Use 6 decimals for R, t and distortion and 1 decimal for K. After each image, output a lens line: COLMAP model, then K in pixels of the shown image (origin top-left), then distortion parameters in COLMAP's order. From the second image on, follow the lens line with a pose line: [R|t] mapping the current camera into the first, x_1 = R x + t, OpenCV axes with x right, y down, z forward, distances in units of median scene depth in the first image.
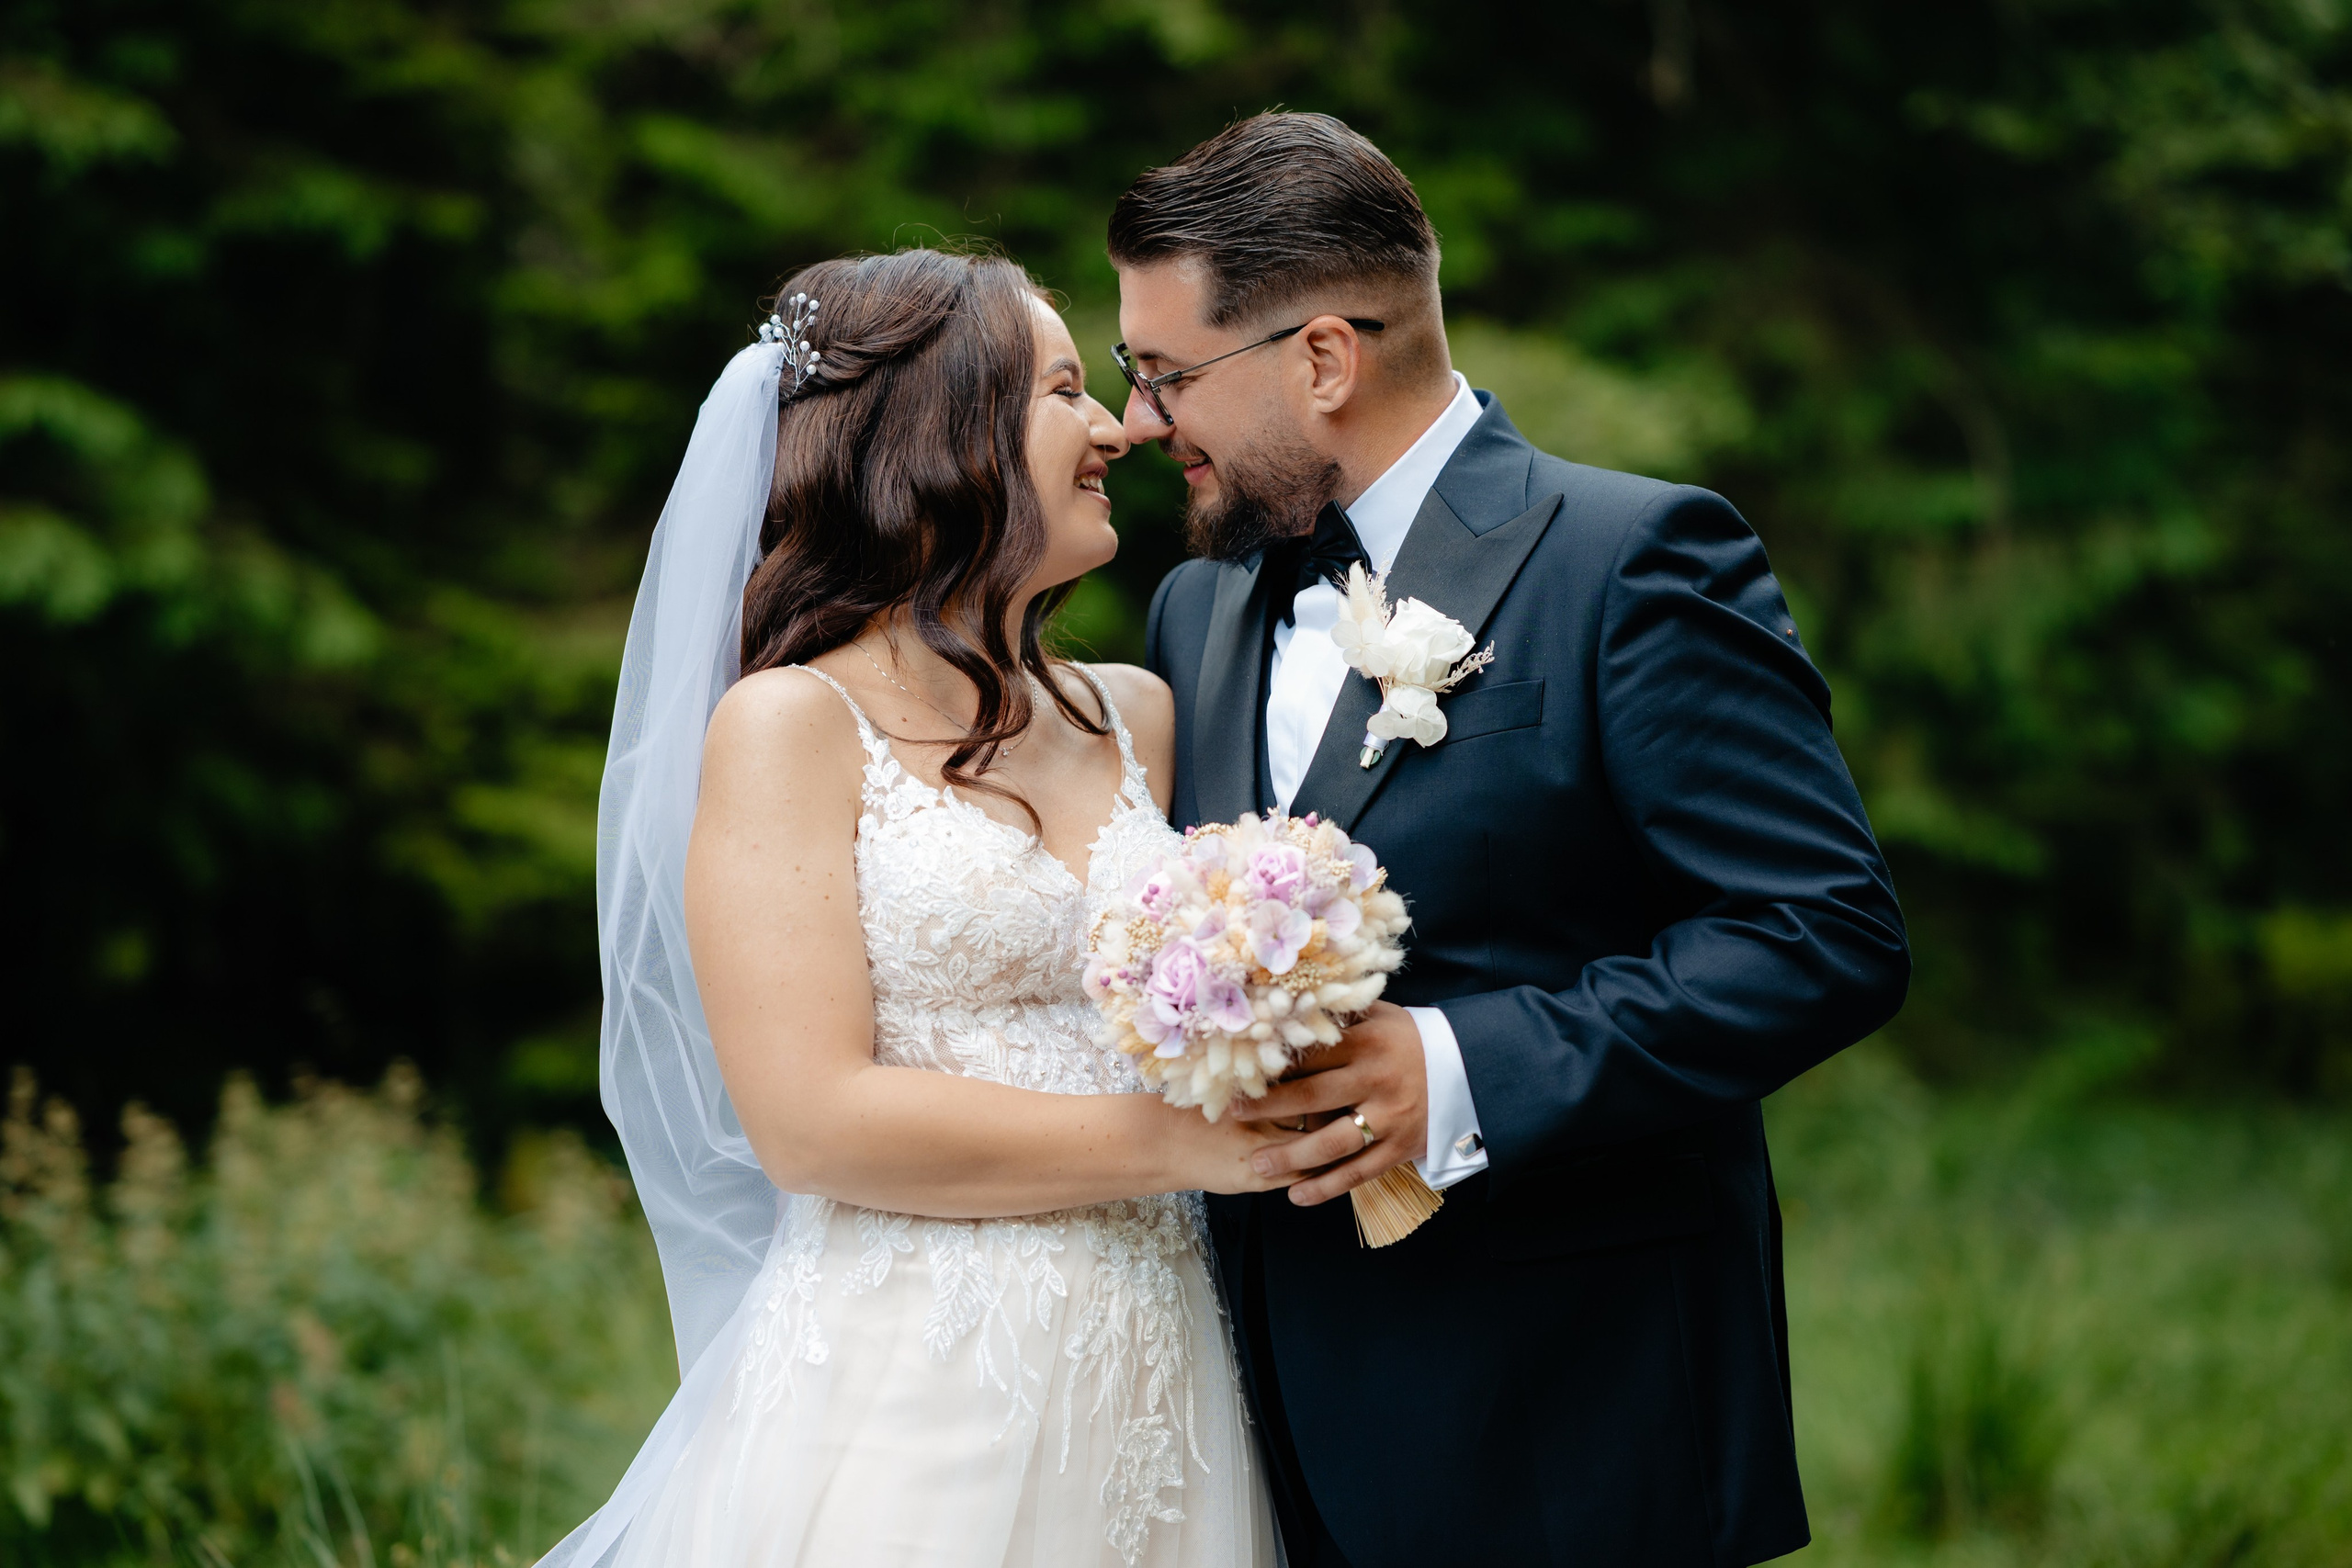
lens RADIAL K [[6057.1, 0, 1182.2], [0, 6057.1, 791.1], [0, 0, 1]] dist [-0.017218, 0.000000]
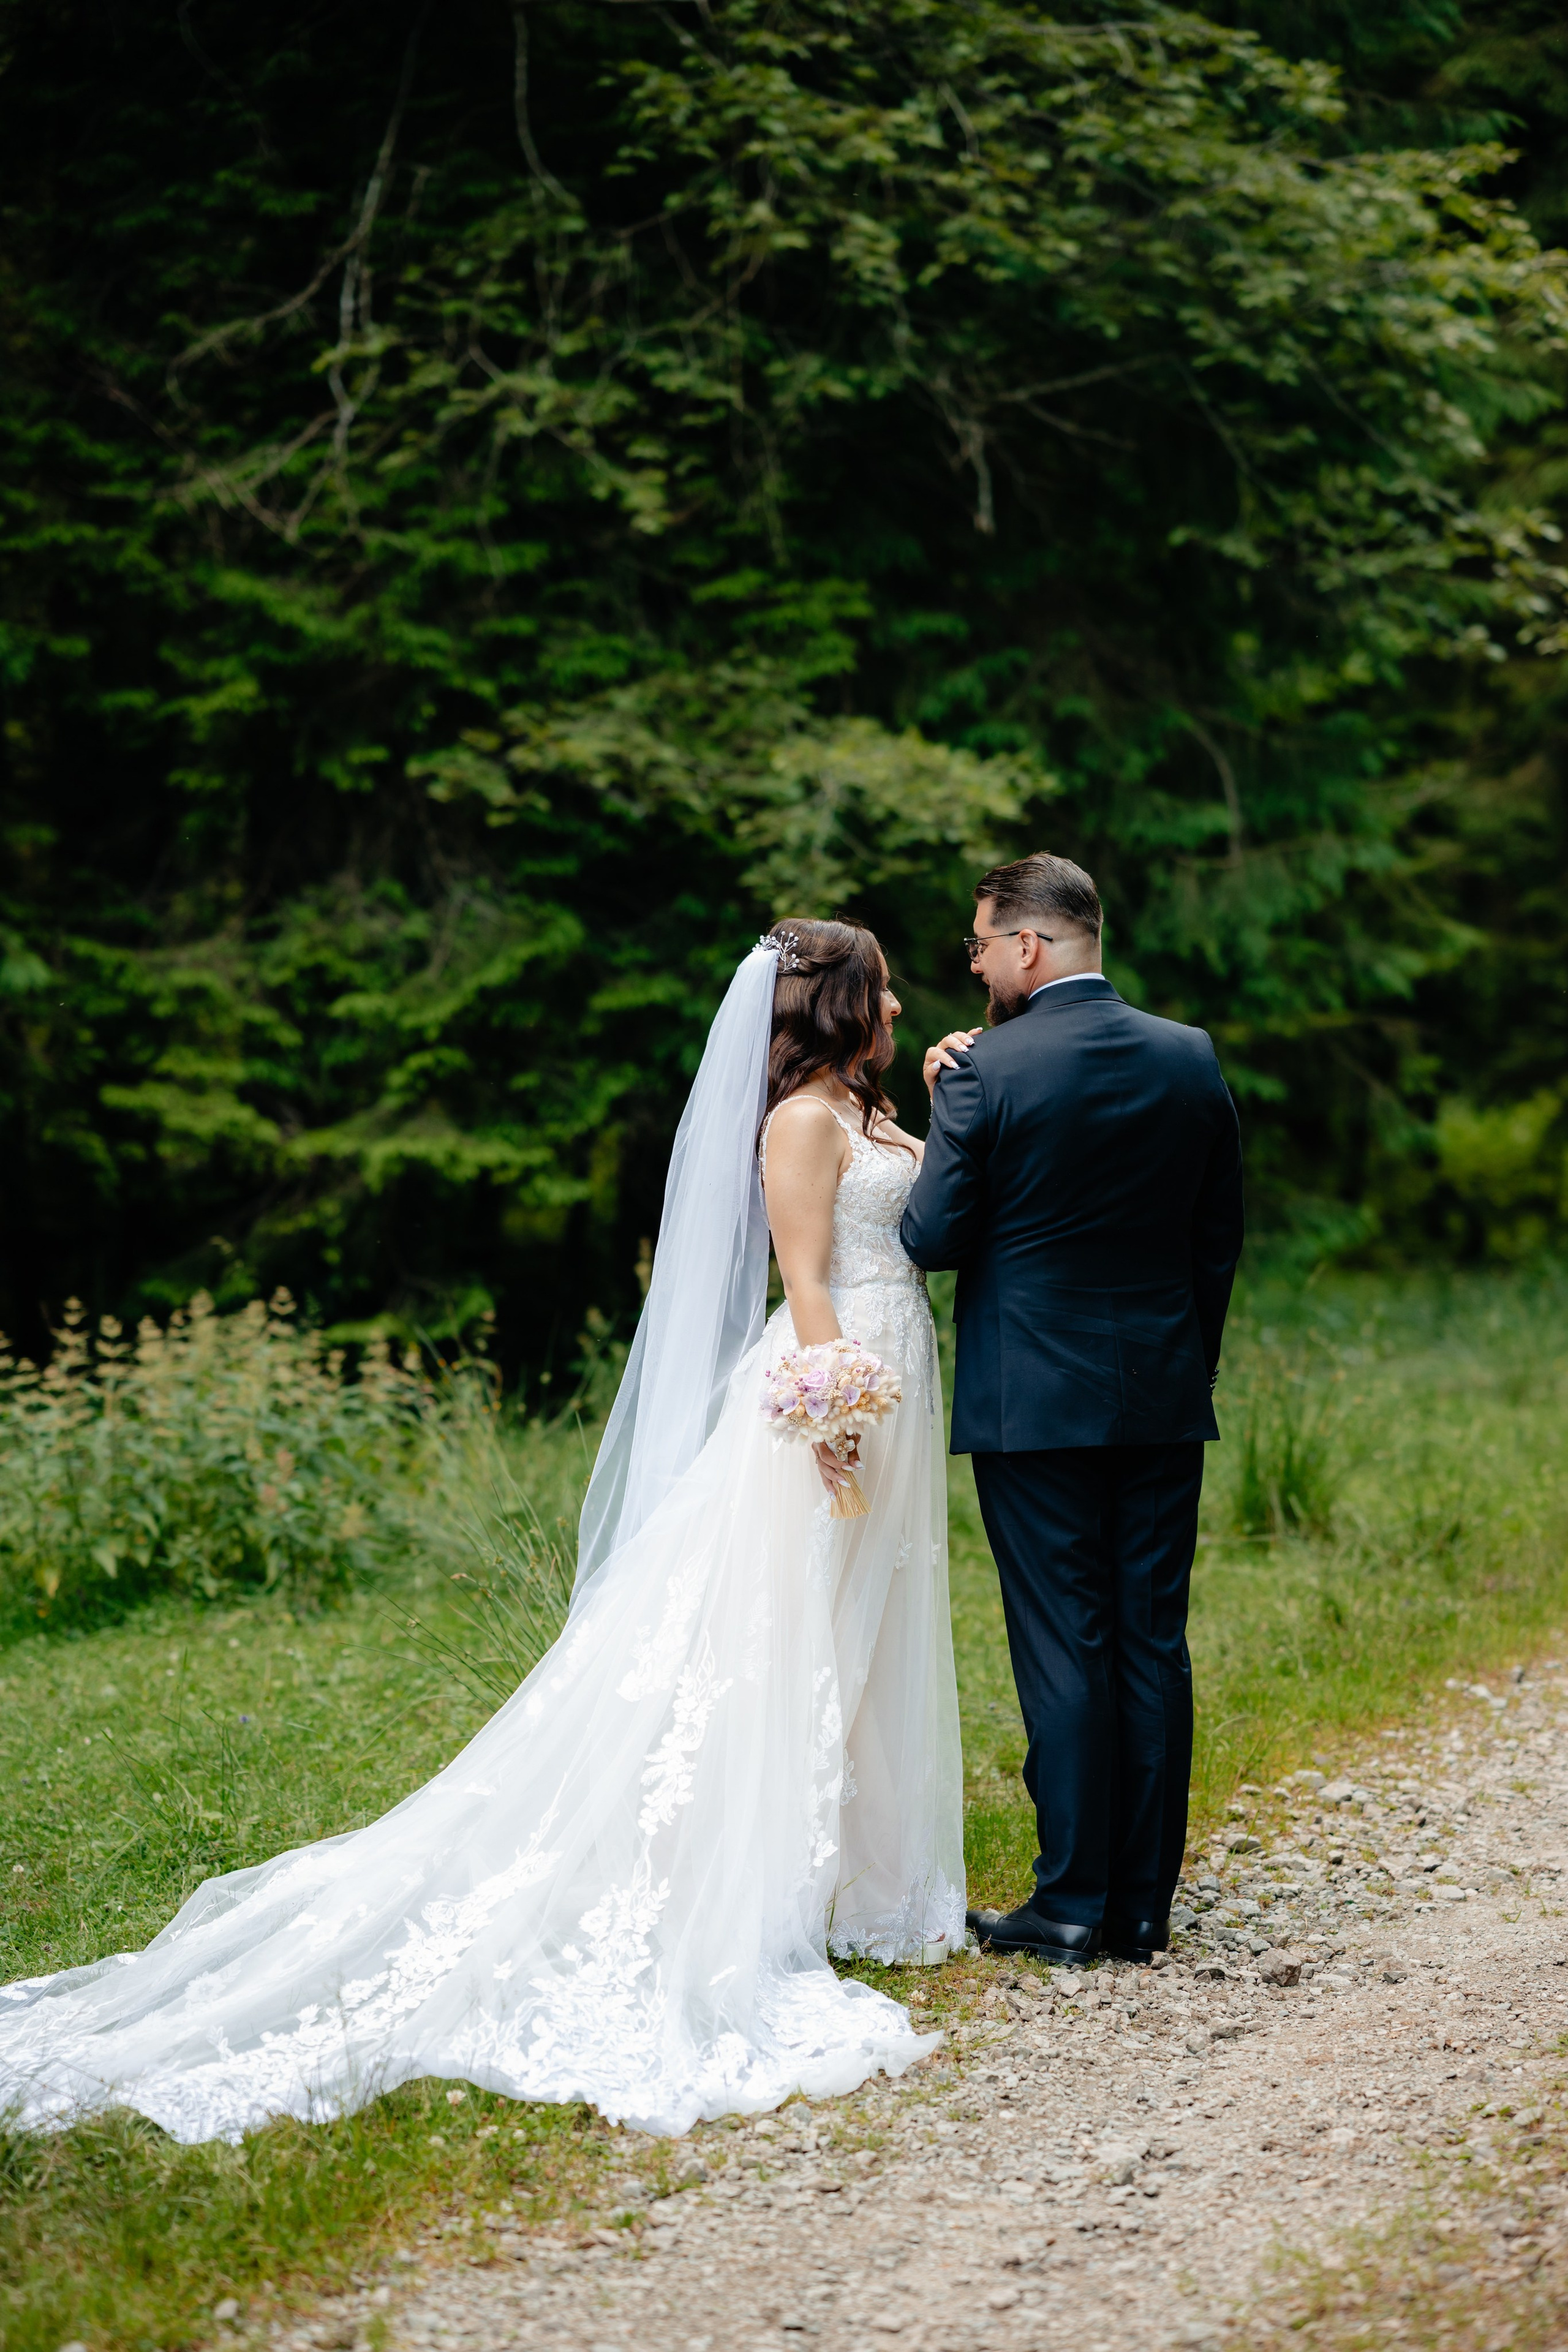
lens RADIAL K [[6057.7, 0, 780.1], [0, 6057.7, 1171.2], [0, 0, 1]] dist [-0.017218, 0.000000]
pose [[0.997148, -0.034156, 0.067298, -0.058687], [0.032089, 0.998987, 0.031553, -0.017287], [-0.068307, -0.029303, 0.997234, -0.323726]]
